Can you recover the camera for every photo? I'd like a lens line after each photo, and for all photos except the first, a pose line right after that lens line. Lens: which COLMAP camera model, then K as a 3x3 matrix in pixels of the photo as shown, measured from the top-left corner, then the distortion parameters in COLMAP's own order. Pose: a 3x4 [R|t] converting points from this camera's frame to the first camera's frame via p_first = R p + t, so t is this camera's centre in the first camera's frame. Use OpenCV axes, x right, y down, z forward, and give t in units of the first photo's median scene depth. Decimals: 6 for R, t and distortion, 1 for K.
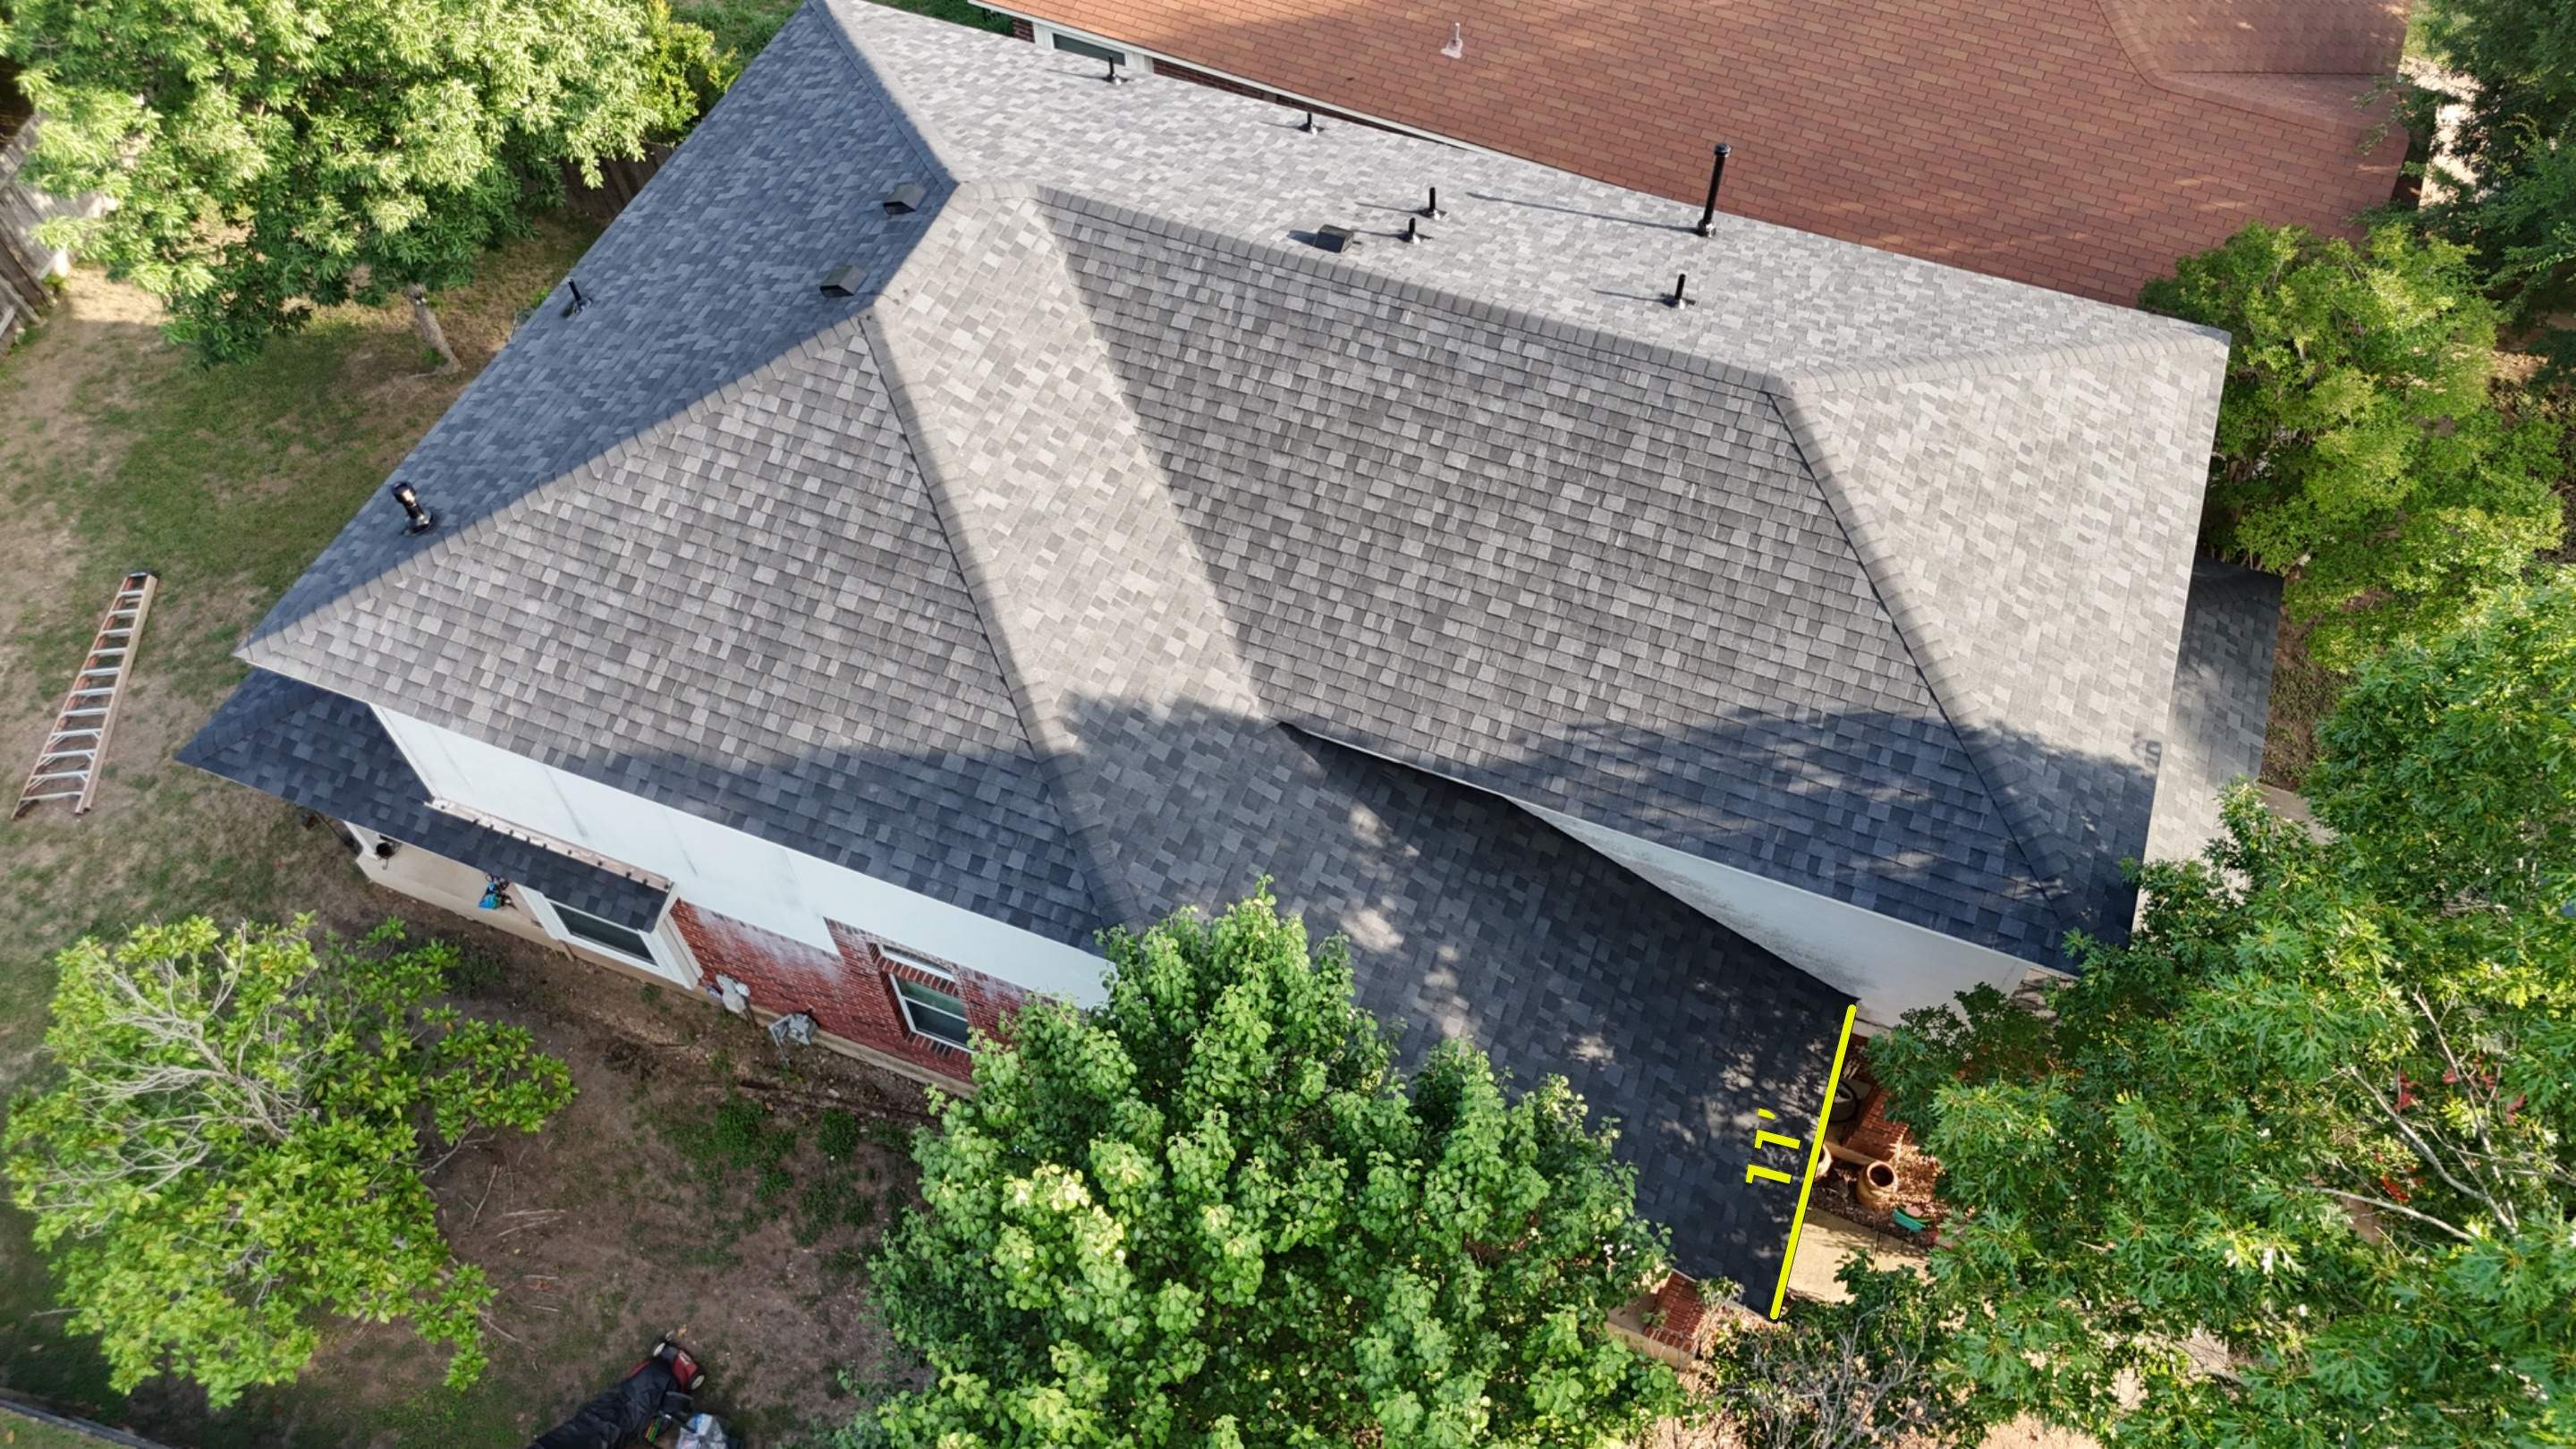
lens RADIAL K [[1897.5, 0, 1293.0], [0, 1897.5, 733.8], [0, 0, 1]] dist [0.077453, -0.076033]
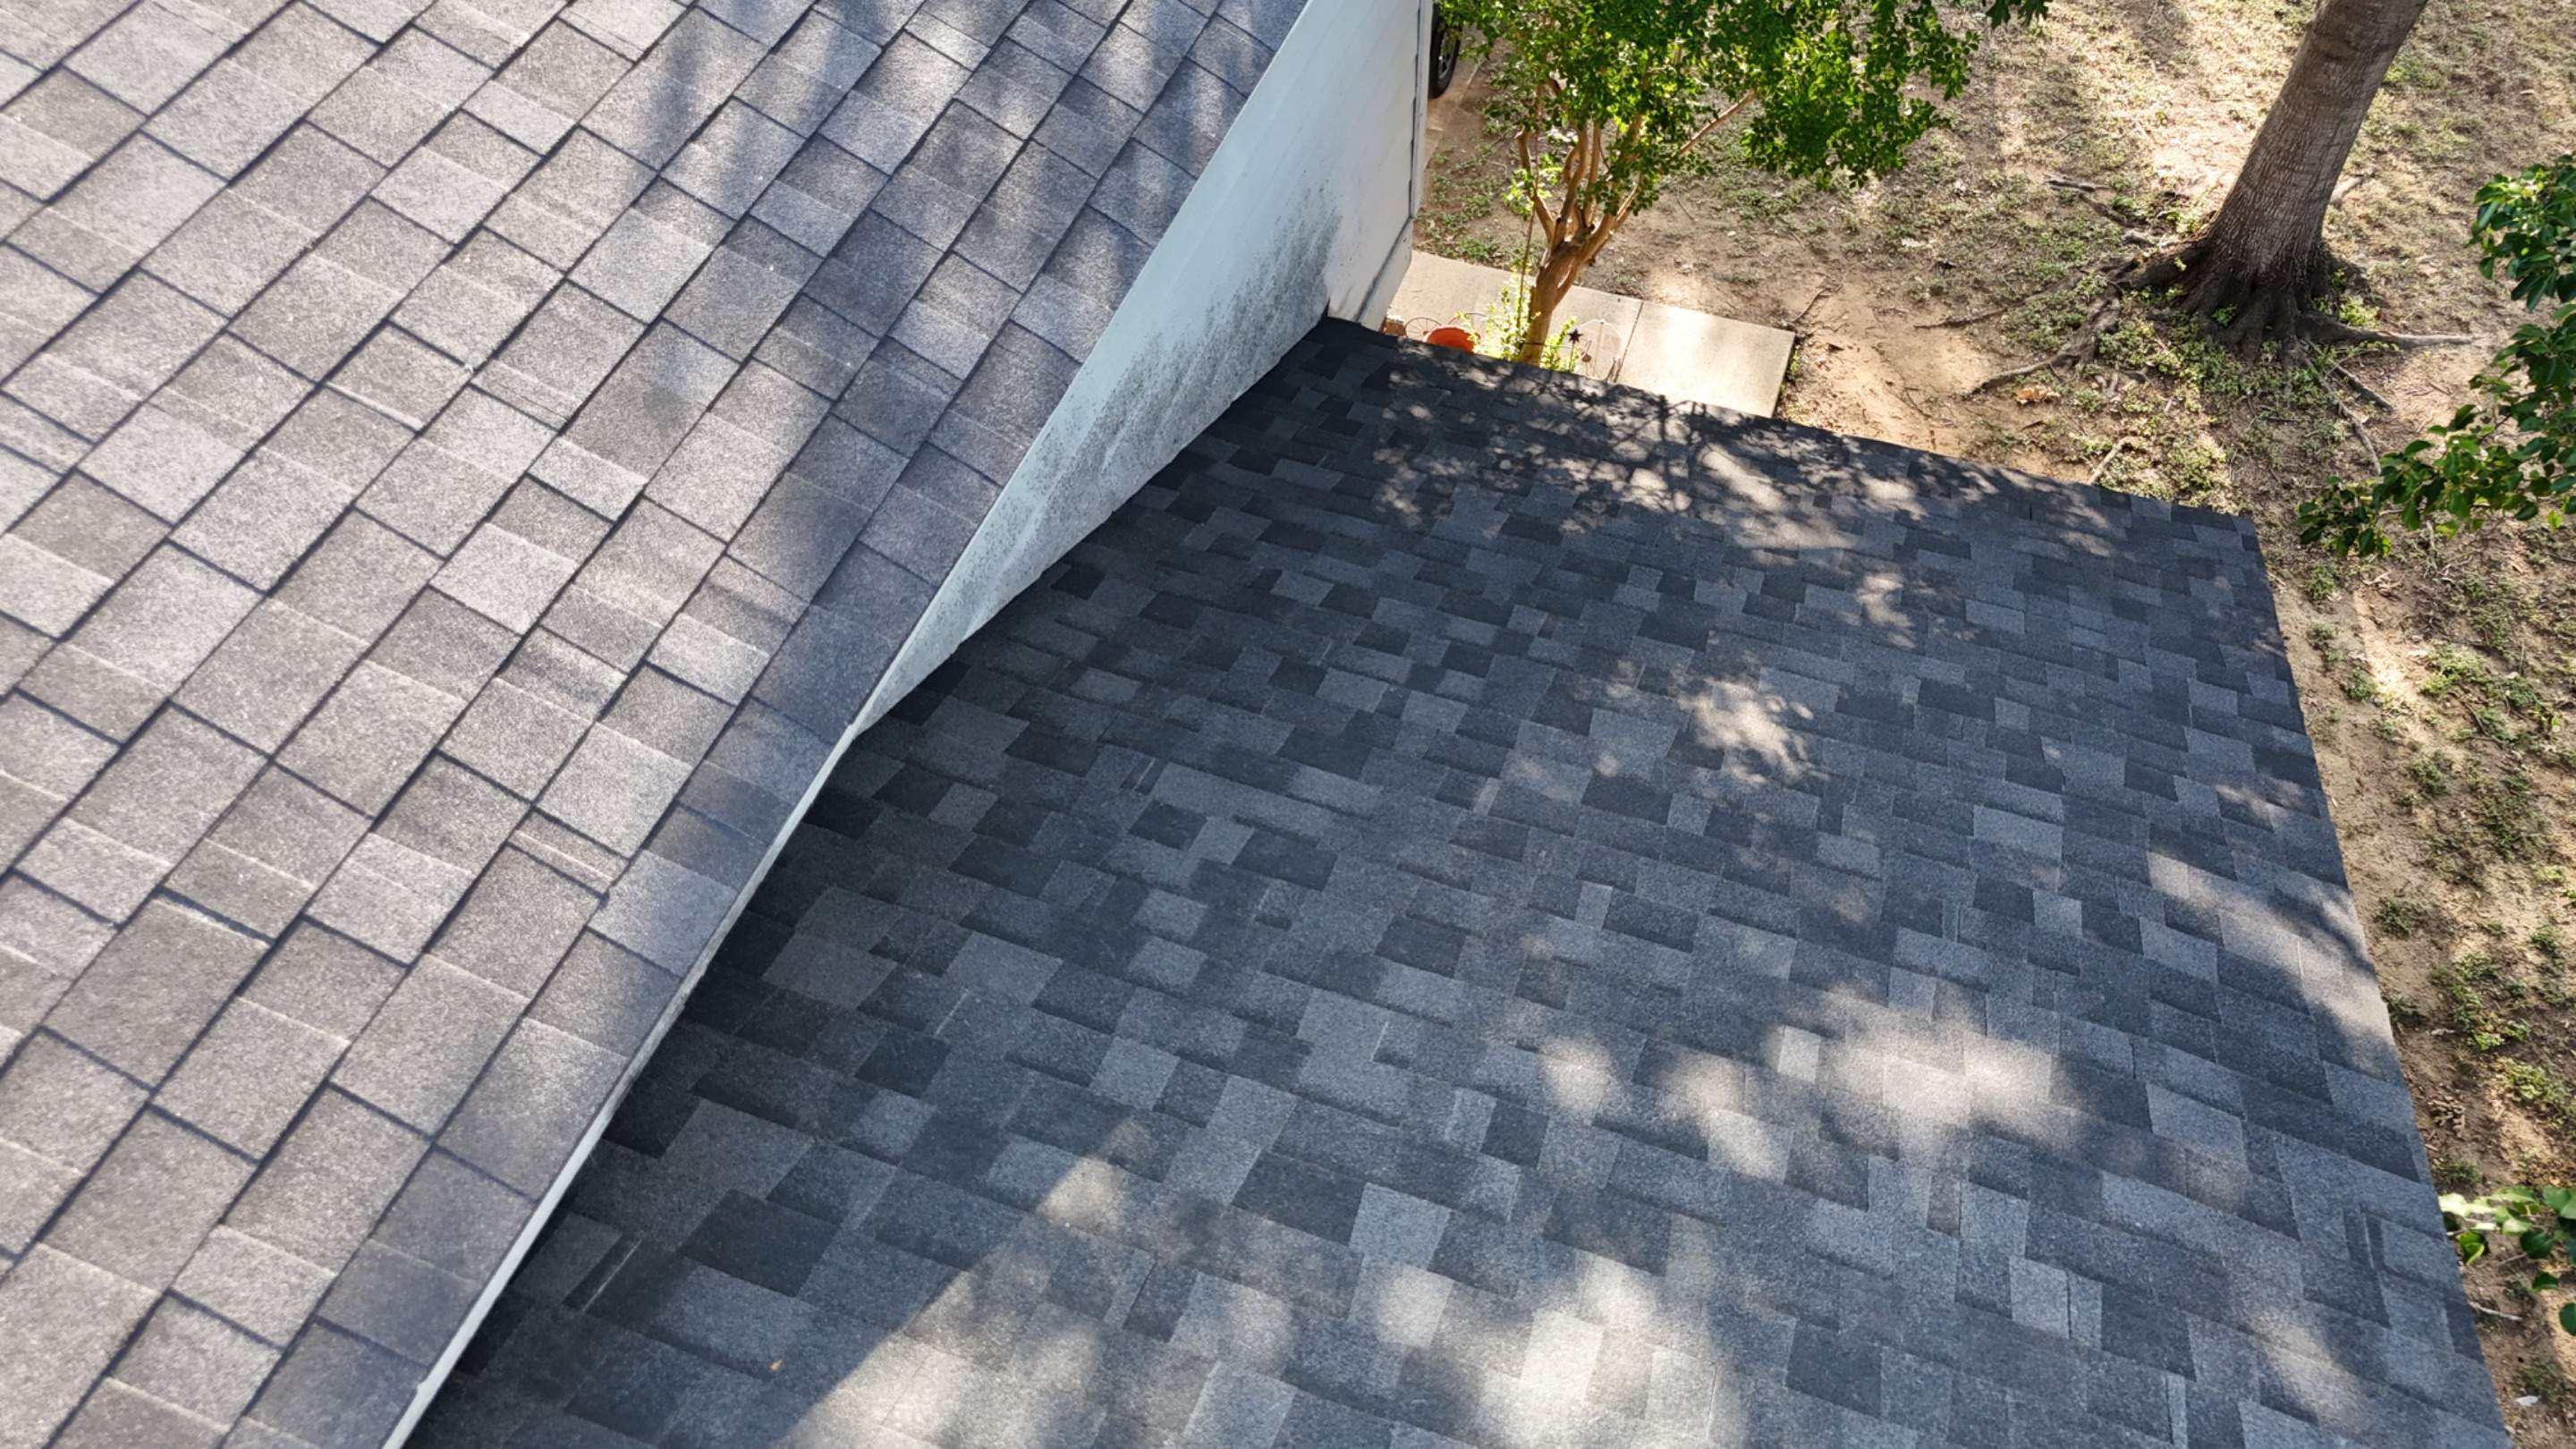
lens RADIAL K [[1897.5, 0, 1288.8], [0, 1897.5, 719.3], [0, 0, 1]] dist [0.077453, -0.076033]
pose [[-0.030469, -0.783829, 0.620229, -0.016090], [0.825078, 0.330534, 0.458252, -0.020175], [-0.564197, 0.525699, 0.636649, 0.830753]]
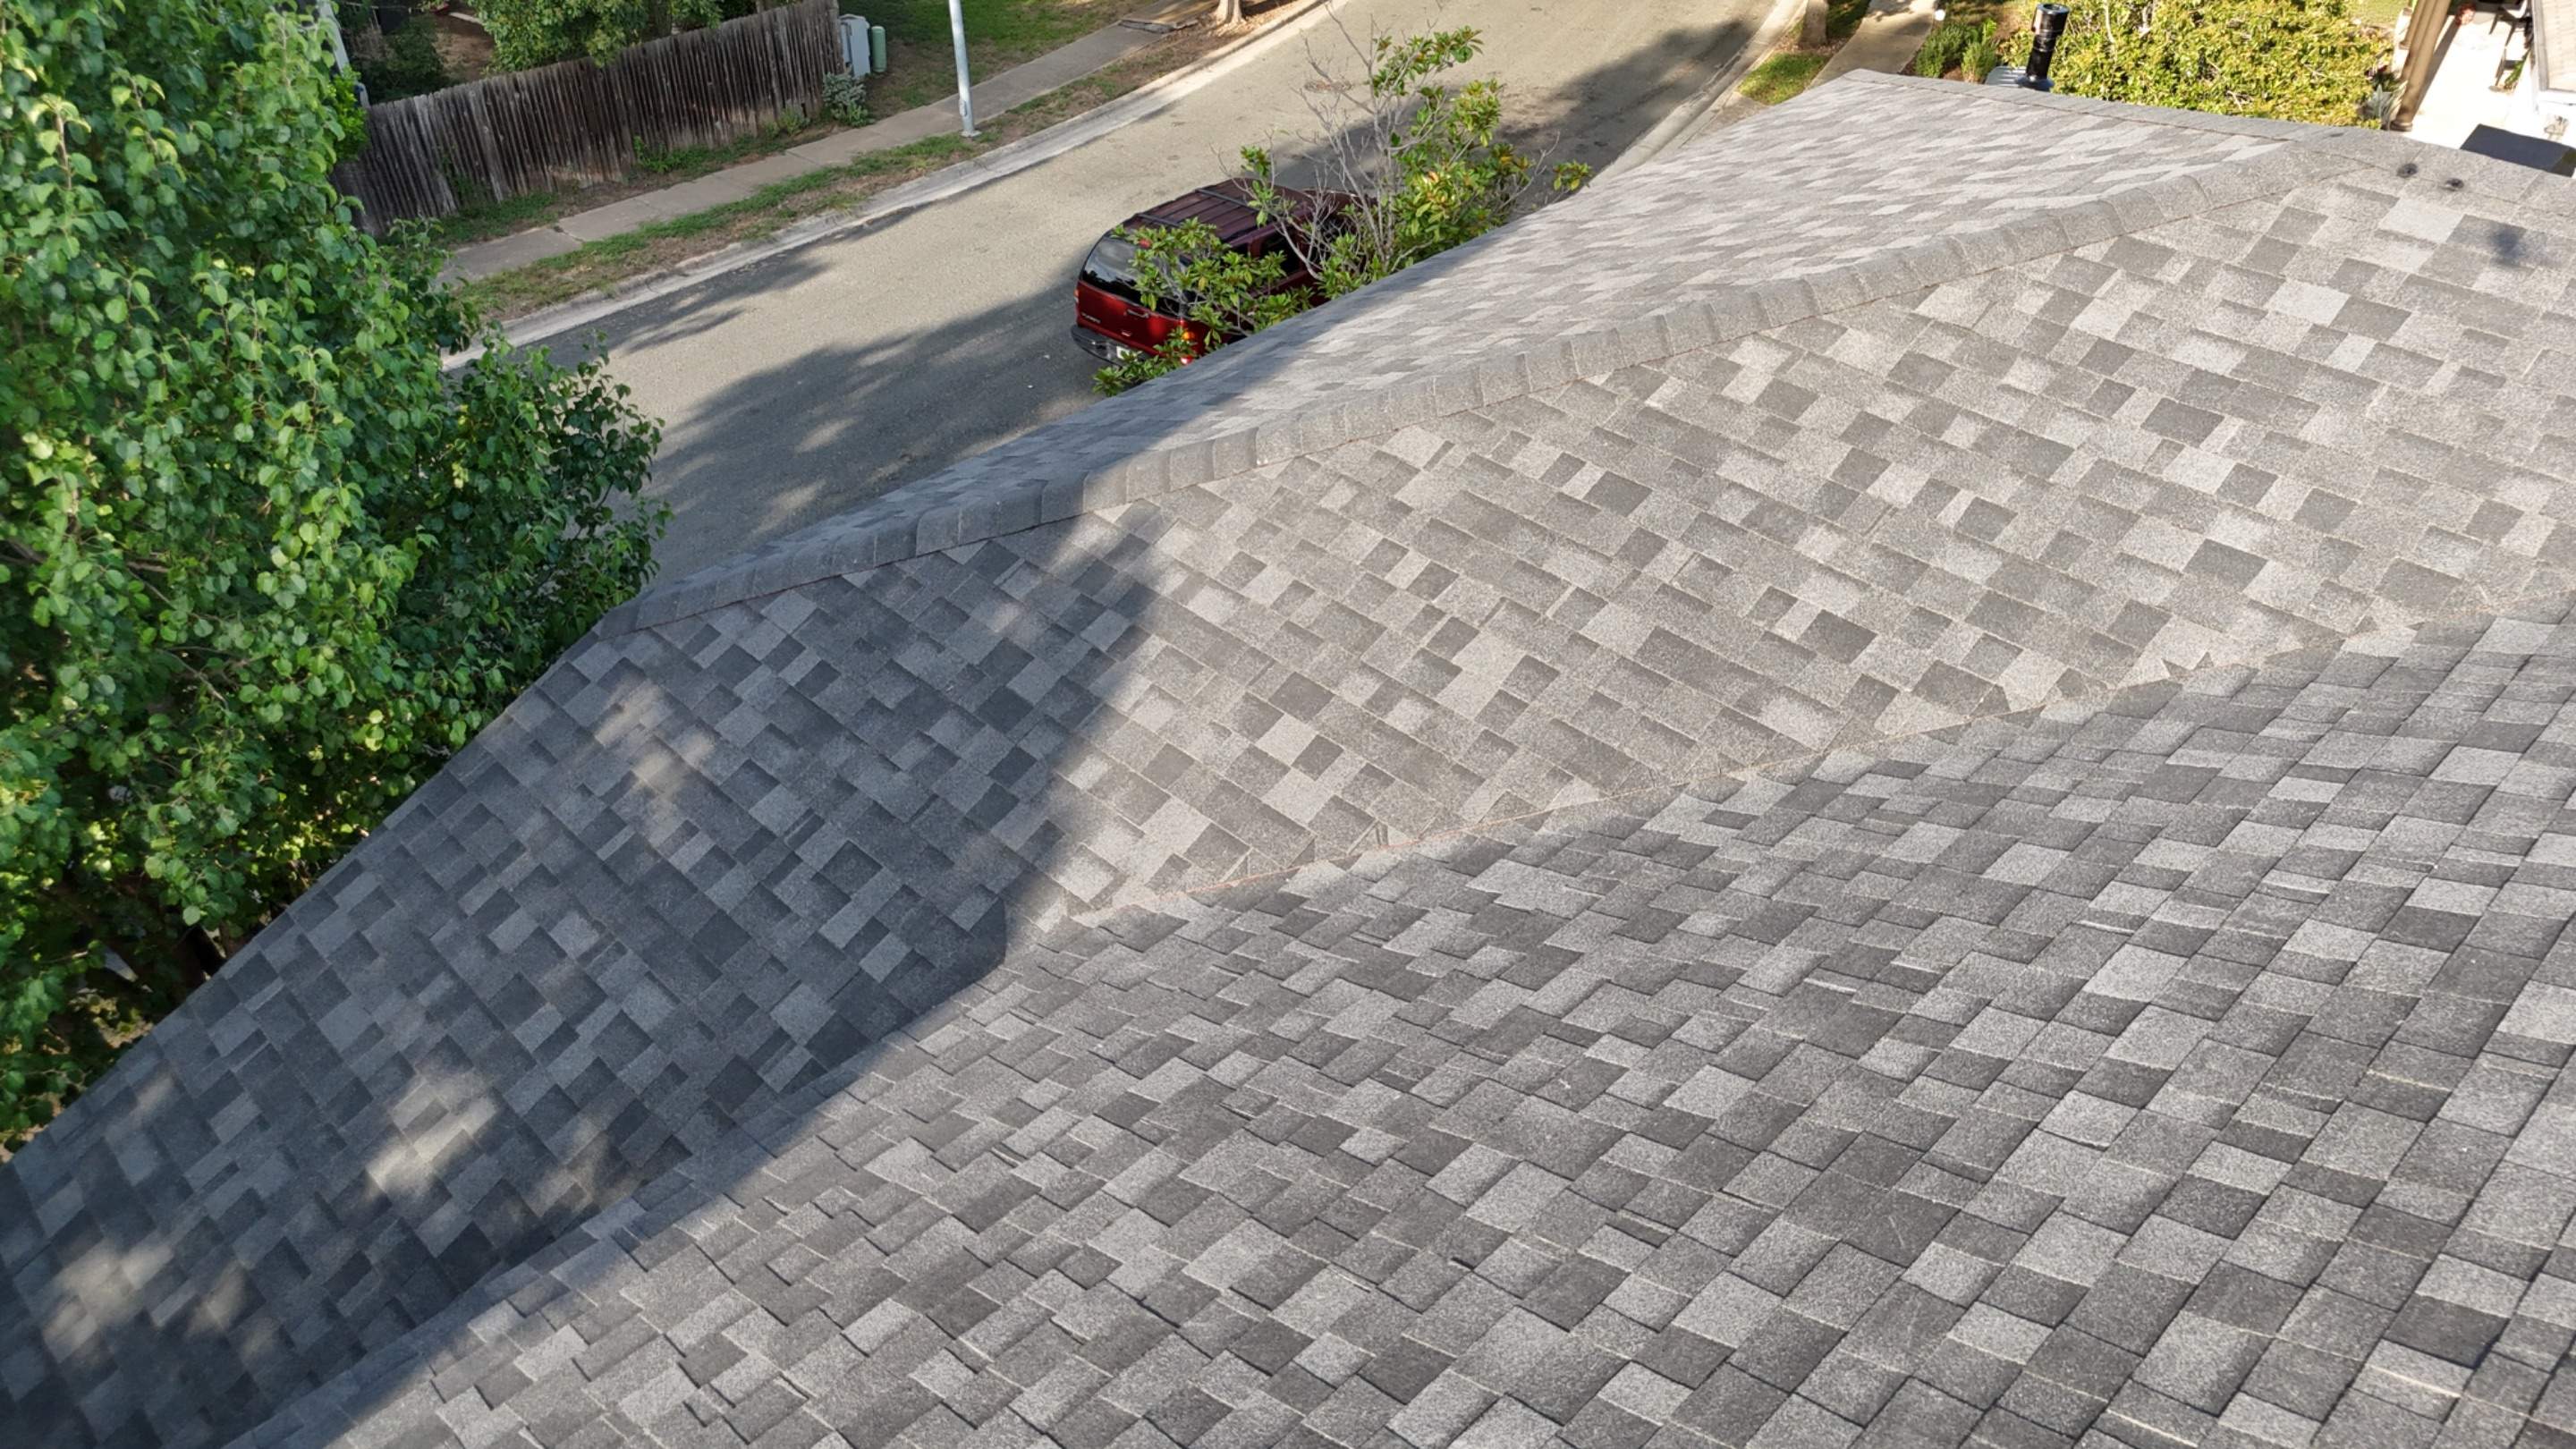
lens RADIAL K [[1897.5, 0, 1295.7], [0, 1897.5, 724.0], [0, 0, 1]] dist [0.077453, -0.076033]
pose [[-0.413325, 0.557470, -0.719993, 0.196889], [-0.743199, 0.250335, 0.620473, -0.271516], [0.526134, 0.791556, 0.310841, 0.865480]]
